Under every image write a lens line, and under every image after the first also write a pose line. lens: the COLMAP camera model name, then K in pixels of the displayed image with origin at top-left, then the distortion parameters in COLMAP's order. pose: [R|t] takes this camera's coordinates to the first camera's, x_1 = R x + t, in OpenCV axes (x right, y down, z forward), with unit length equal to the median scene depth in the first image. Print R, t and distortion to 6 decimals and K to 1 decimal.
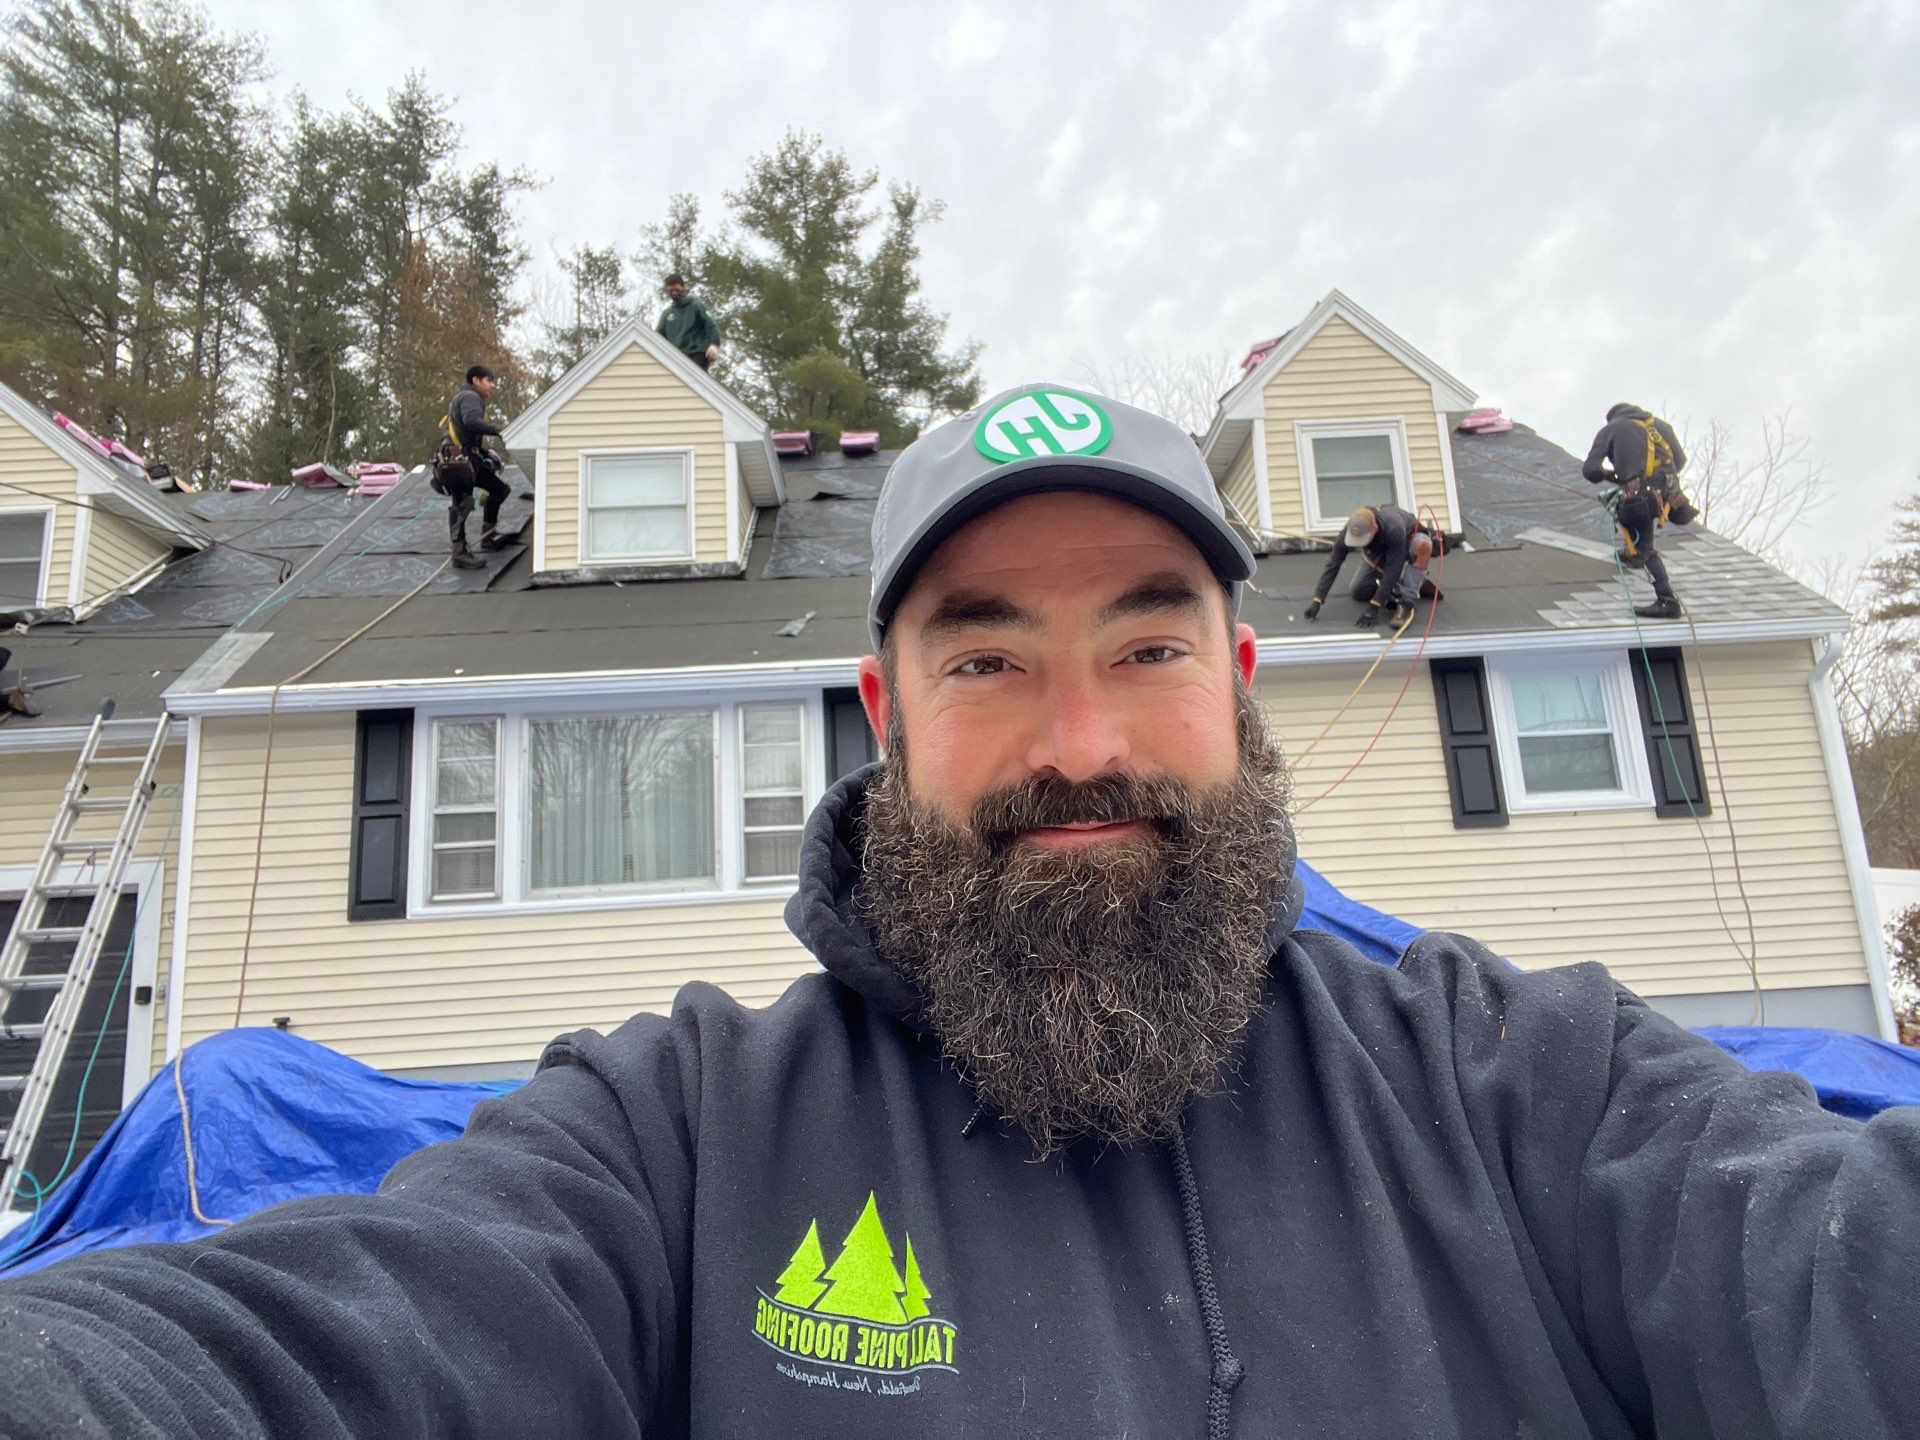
lens RADIAL K [[1644.8, 0, 960.0], [0, 1644.8, 720.0], [0, 0, 1]] dist [0.000049, -0.001466]
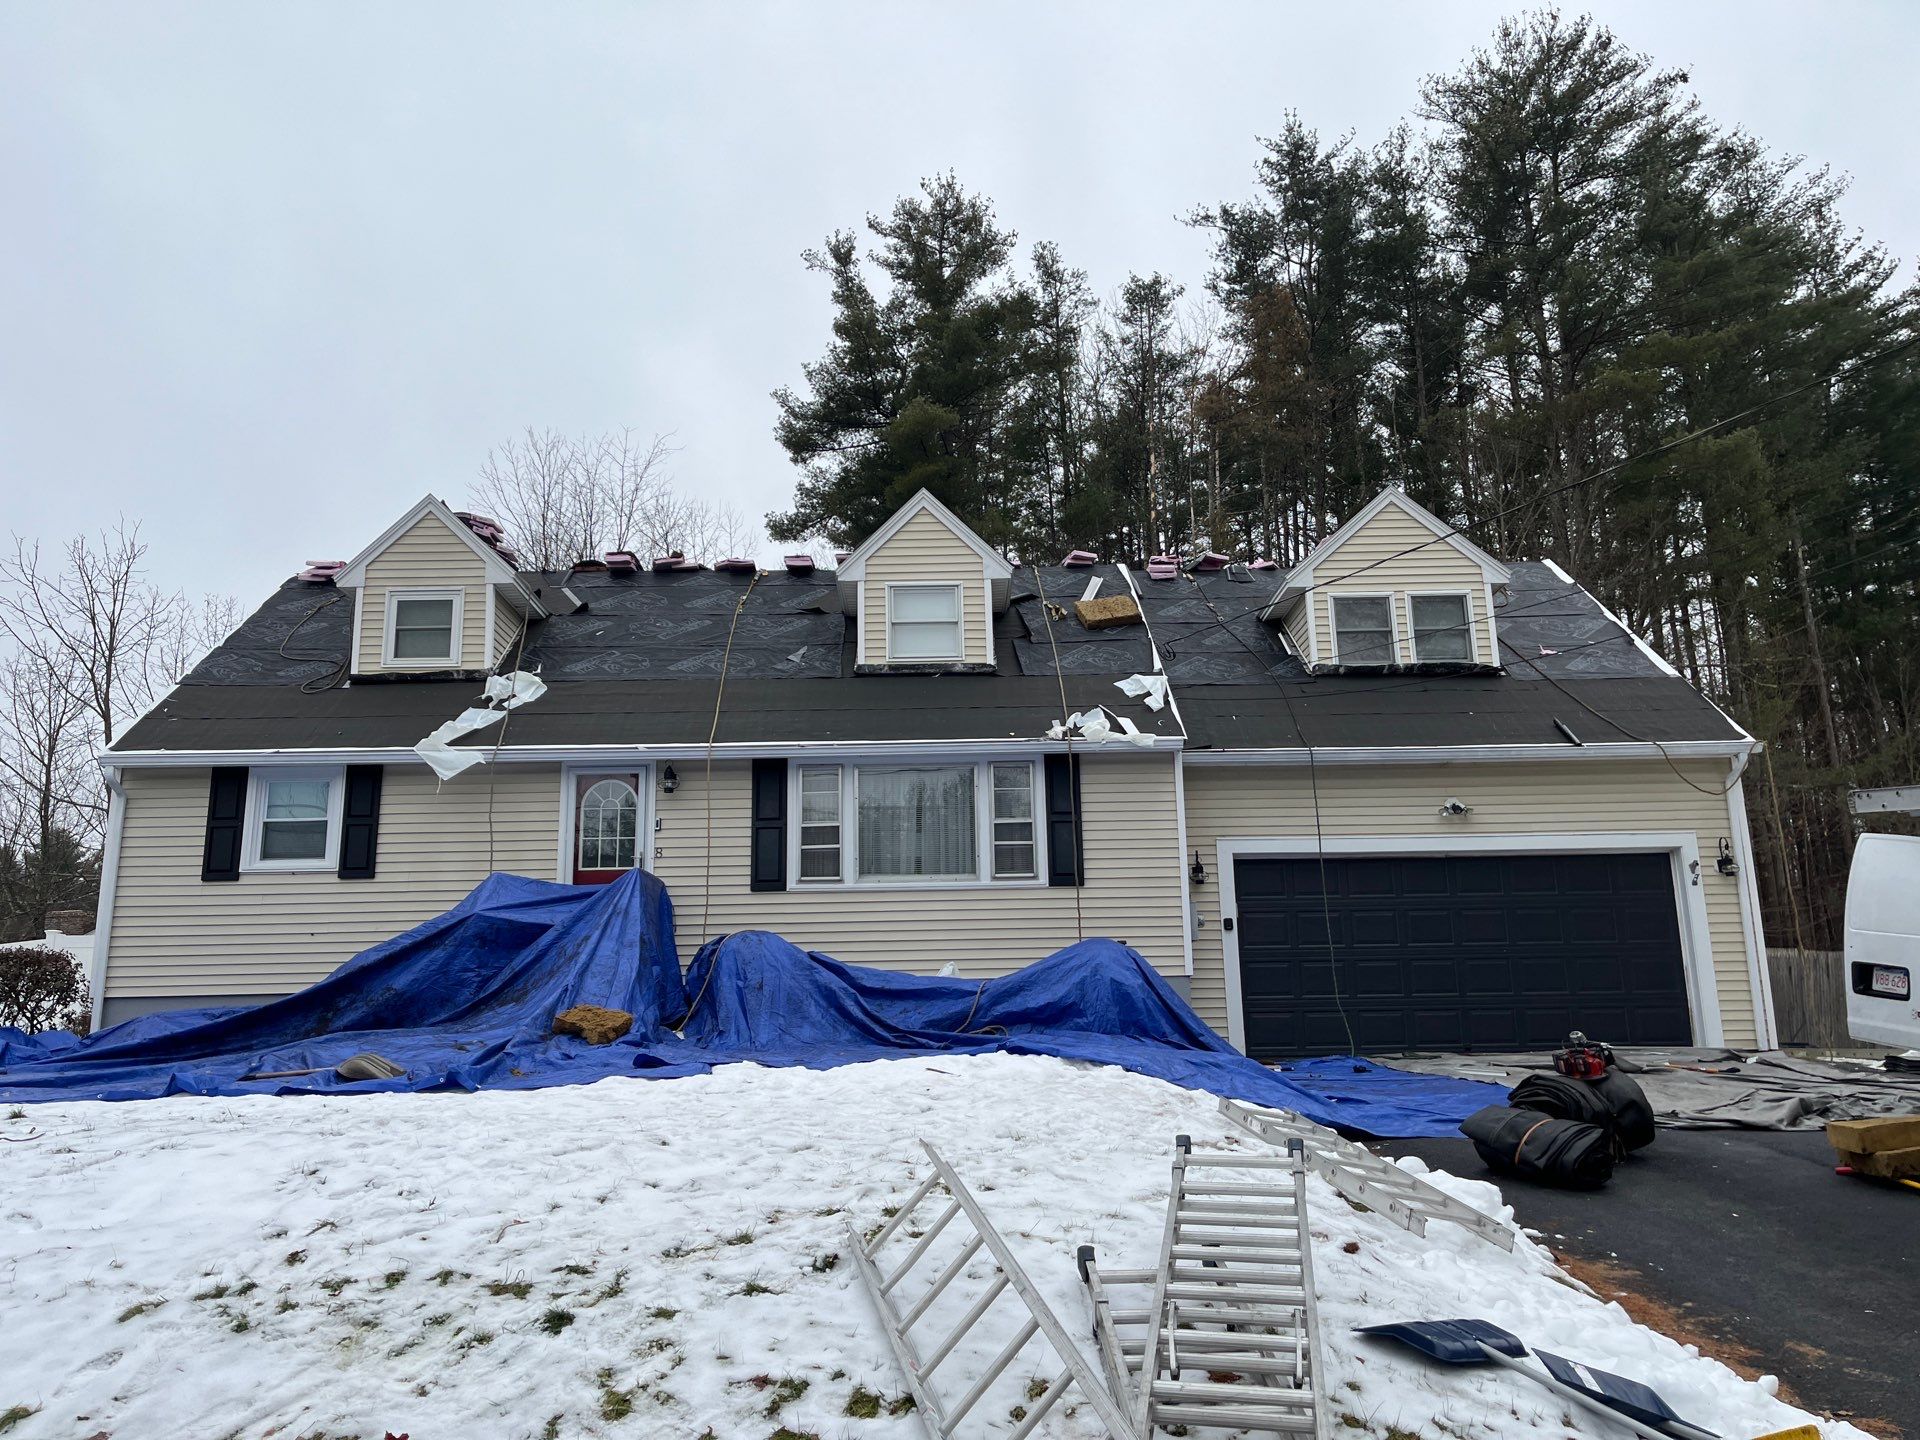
lens RADIAL K [[1442.3, 0, 946.7], [0, 1442.3, 739.0], [0, 0, 1]] dist [0.023410, -0.002931]
pose [[0.999007, 0.038579, -0.022281, -0.149070], [-0.036849, 0.996619, 0.073438, -0.138598], [0.025039, -0.072544, 0.997051, -0.406539]]
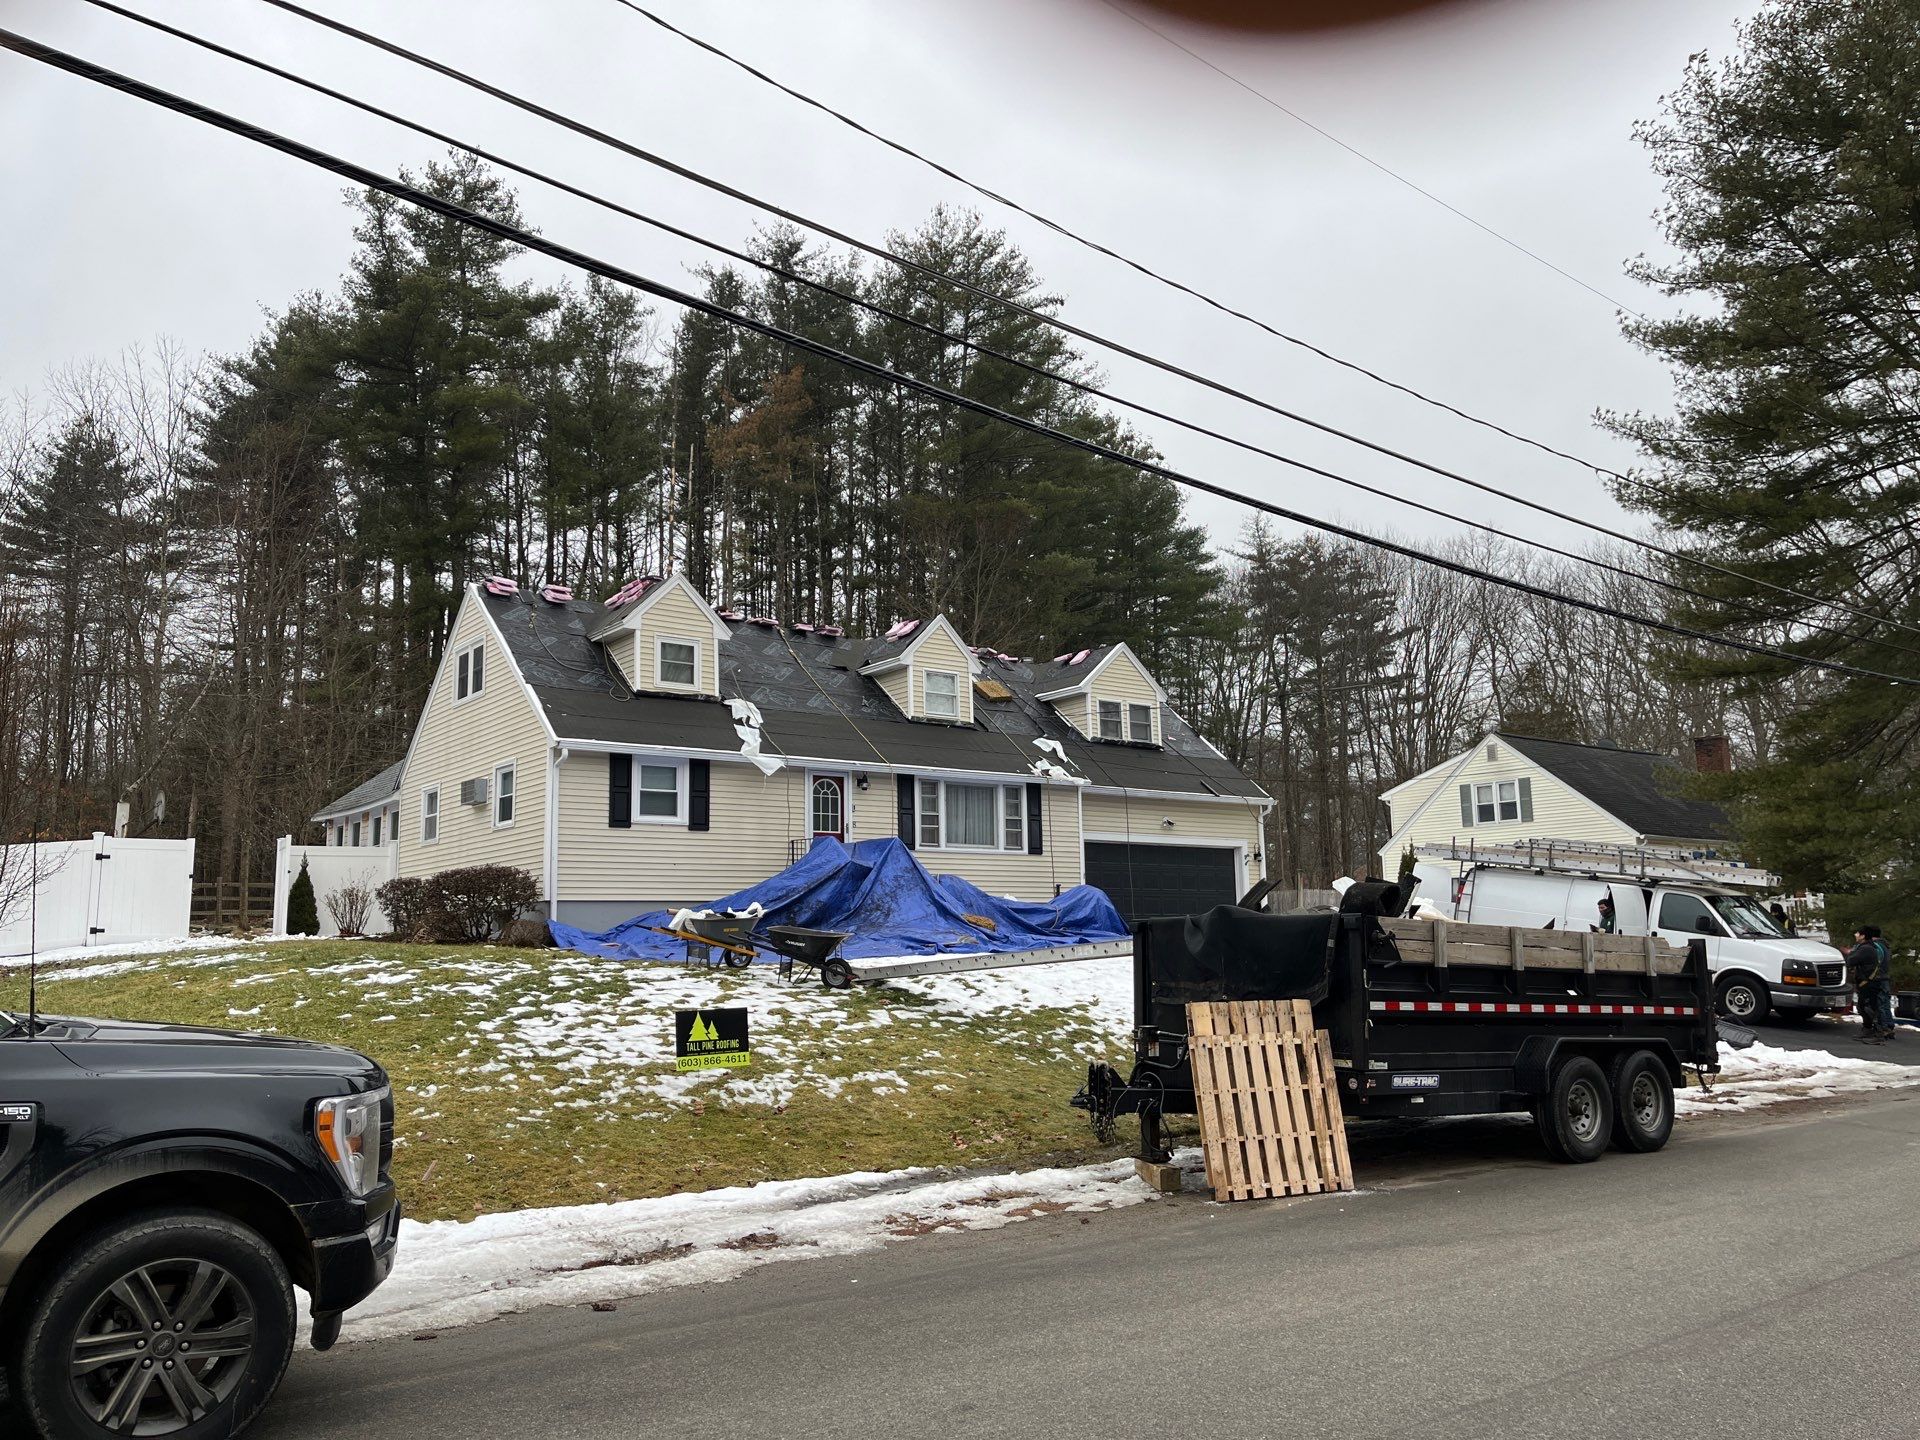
lens RADIAL K [[1442.3, 0, 946.7], [0, 1442.3, 739.0], [0, 0, 1]] dist [0.023410, -0.002931]
pose [[0.806987, 0.129752, 0.576139, -1.755997], [-0.198976, 0.978263, 0.058387, -0.228194], [-0.556040, -0.161756, 0.815263, -1.058643]]
